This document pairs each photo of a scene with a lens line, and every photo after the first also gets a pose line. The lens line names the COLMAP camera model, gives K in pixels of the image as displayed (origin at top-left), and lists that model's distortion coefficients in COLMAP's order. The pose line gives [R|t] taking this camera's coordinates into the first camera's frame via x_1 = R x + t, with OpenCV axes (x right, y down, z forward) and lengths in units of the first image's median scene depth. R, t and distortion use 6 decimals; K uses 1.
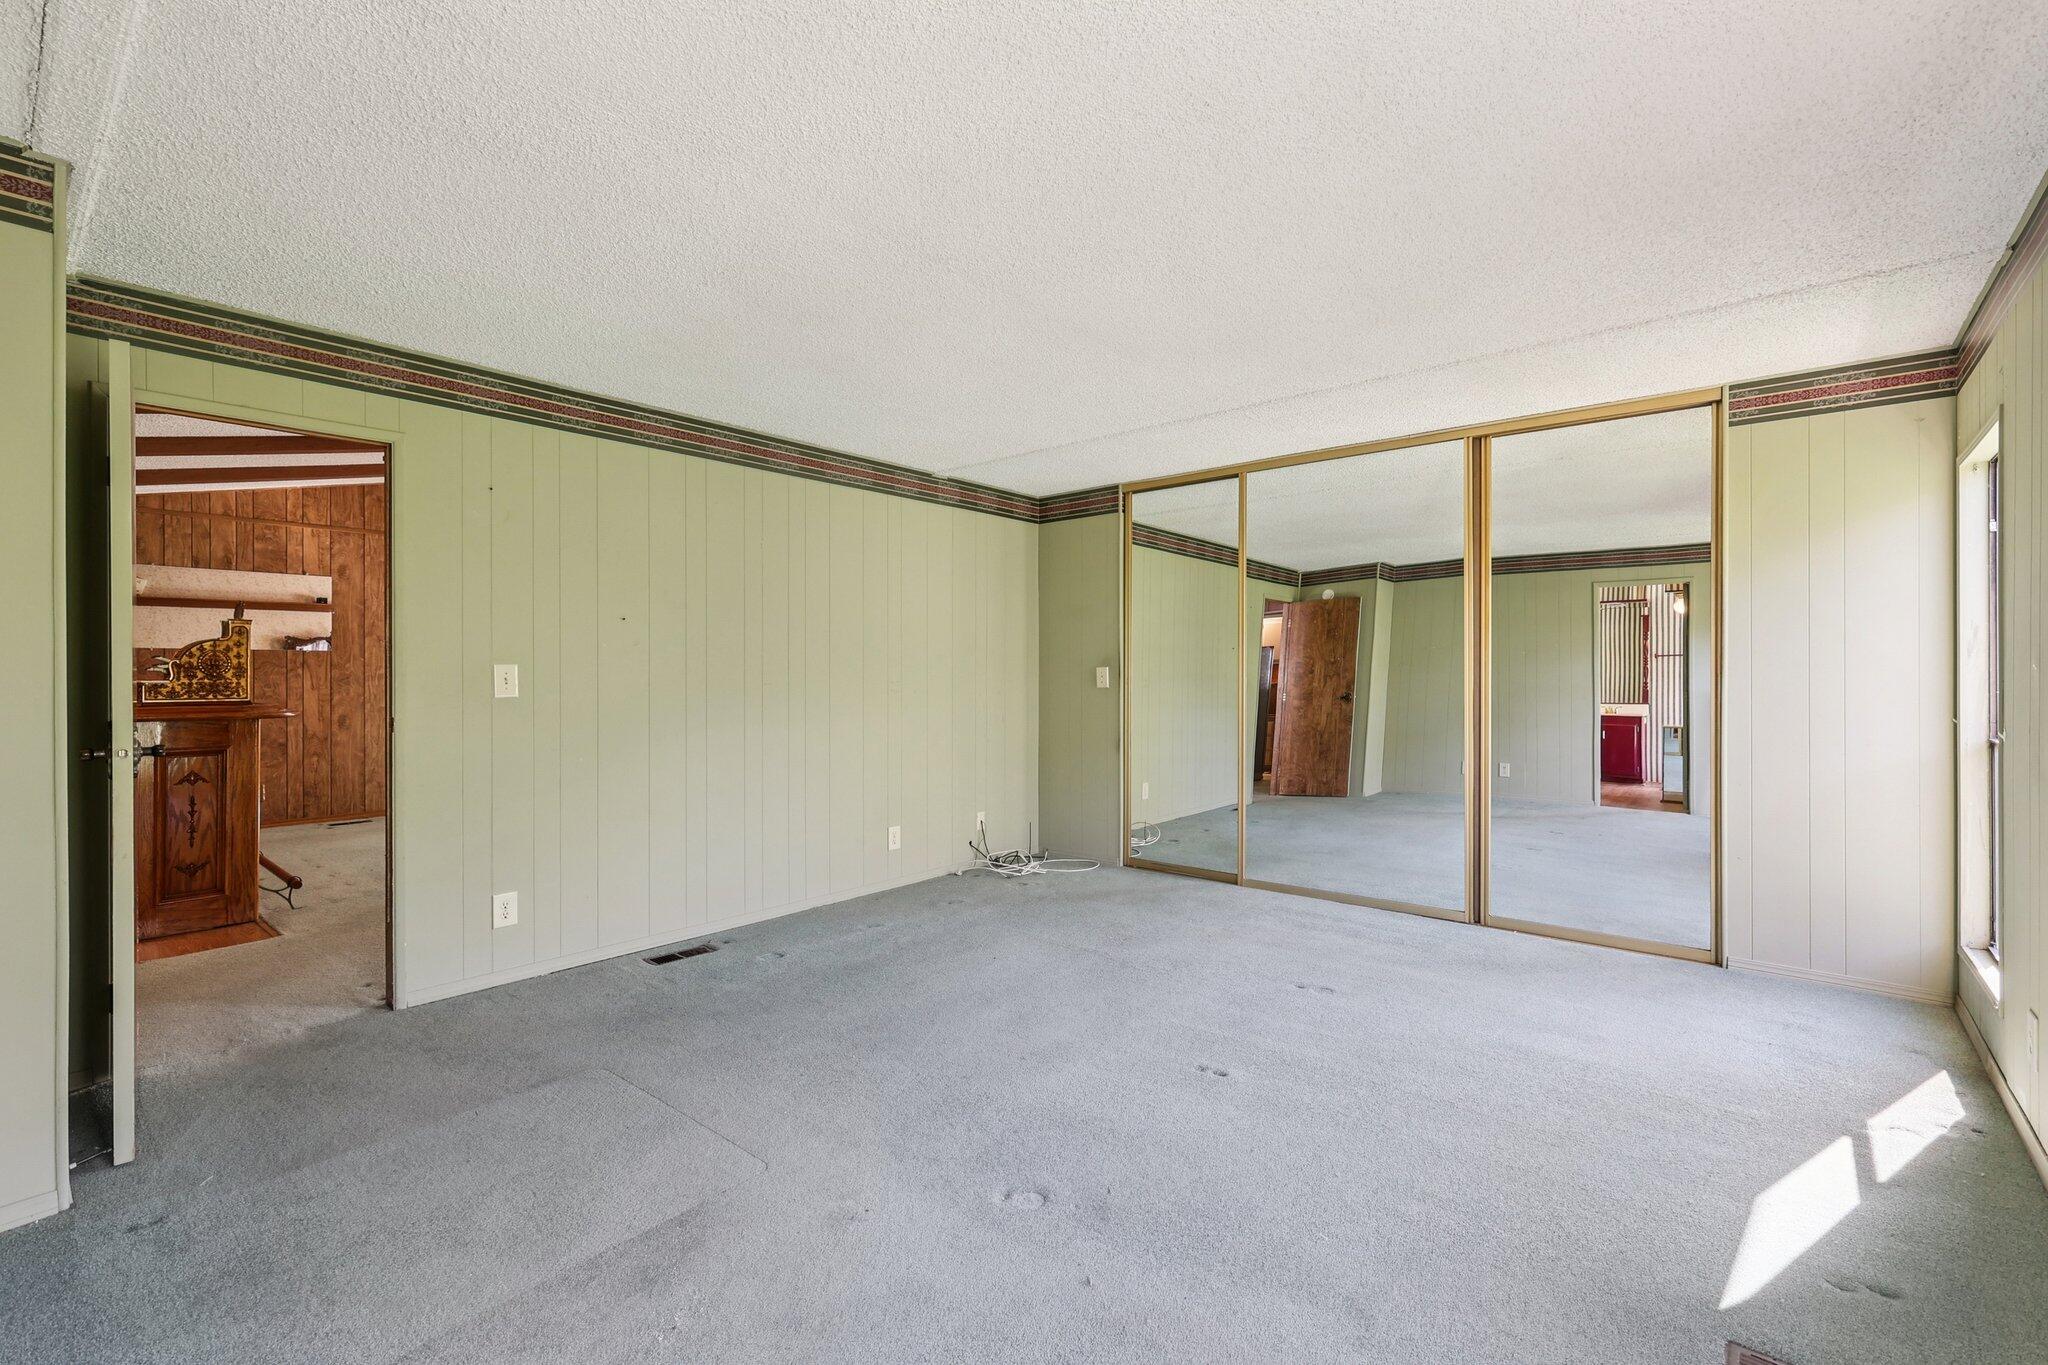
lens RADIAL K [[881.4, 0, 1025.0], [0, 881.4, 669.7], [0, 0, 1]] dist [0.002013, 0.000183]
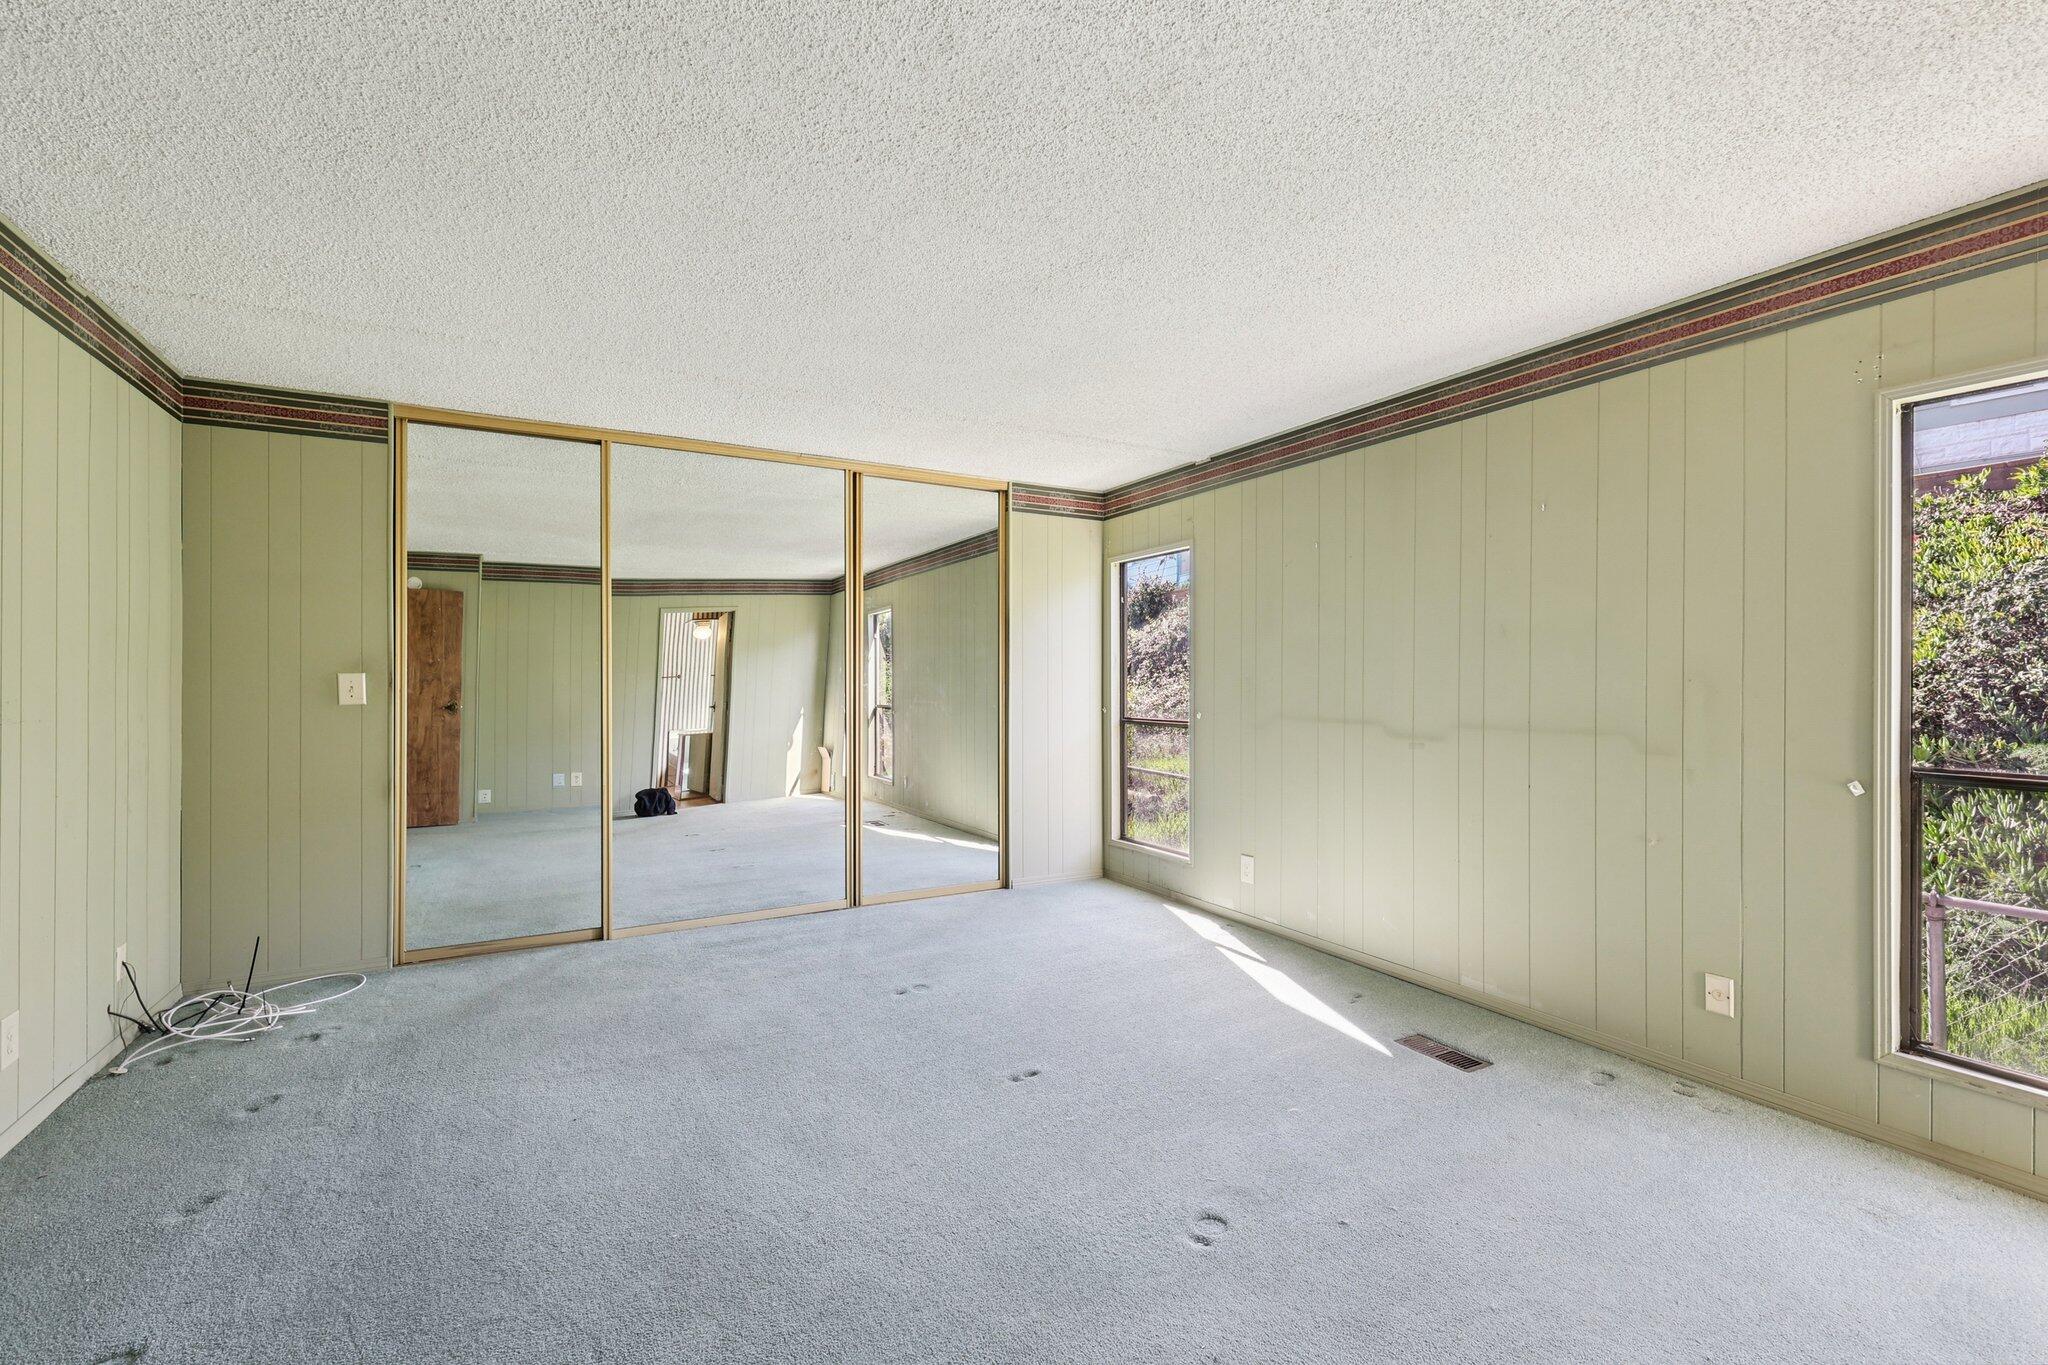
lens RADIAL K [[888.6, 0, 1021.3], [0, 888.6, 681.1], [0, 0, 1]] dist [0.000583, 0.000114]
pose [[0.354796, 0.000006, 0.934944, -0.470790], [-0.004242, 0.999990, 0.001603, -0.000830], [-0.934934, -0.004535, 0.354793, 0.403581]]
